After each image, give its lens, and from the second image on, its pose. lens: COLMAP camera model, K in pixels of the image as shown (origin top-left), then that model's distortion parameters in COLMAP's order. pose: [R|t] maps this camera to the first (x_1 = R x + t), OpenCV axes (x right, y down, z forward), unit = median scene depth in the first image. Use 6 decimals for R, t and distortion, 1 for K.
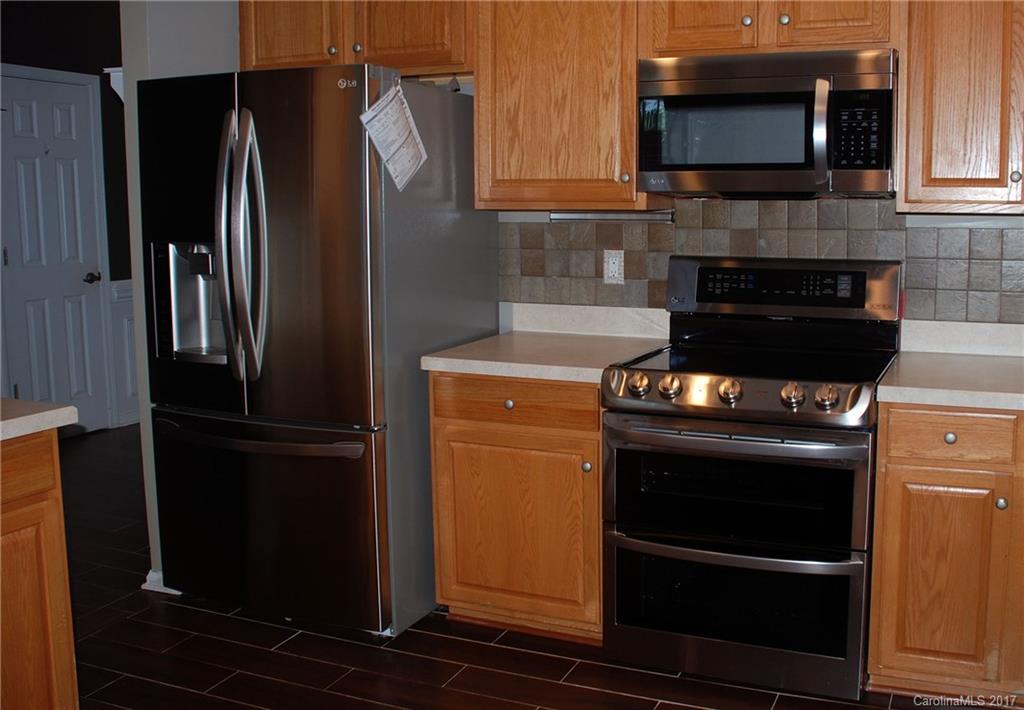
lens RADIAL K [[963.9, 0, 527.2], [0, 963.9, 298.3], [0, 0, 1]] dist [-0.089878, 0.000000]
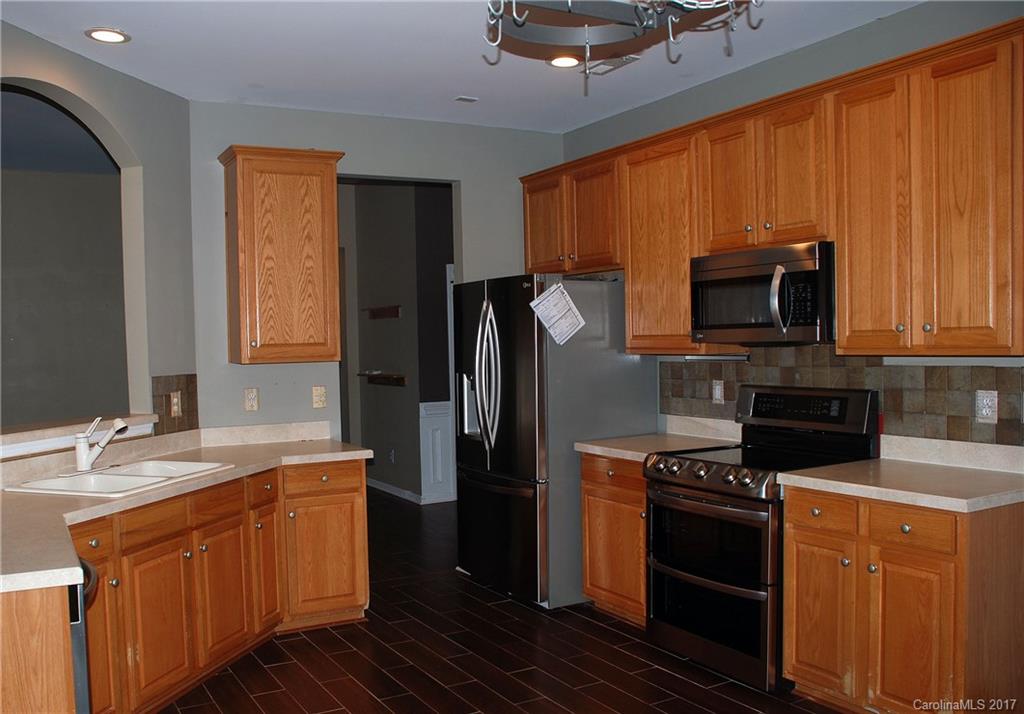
lens RADIAL K [[906.4, 0, 510.3], [0, 906.4, 364.5], [0, 0, 1]] dist [-0.079798, 0.001322]
pose [[0.786046, 0.001417, -0.618167, 0.780109], [-0.042938, 0.997707, -0.052311, 0.012587], [0.616675, 0.067662, 0.784304, -0.314305]]
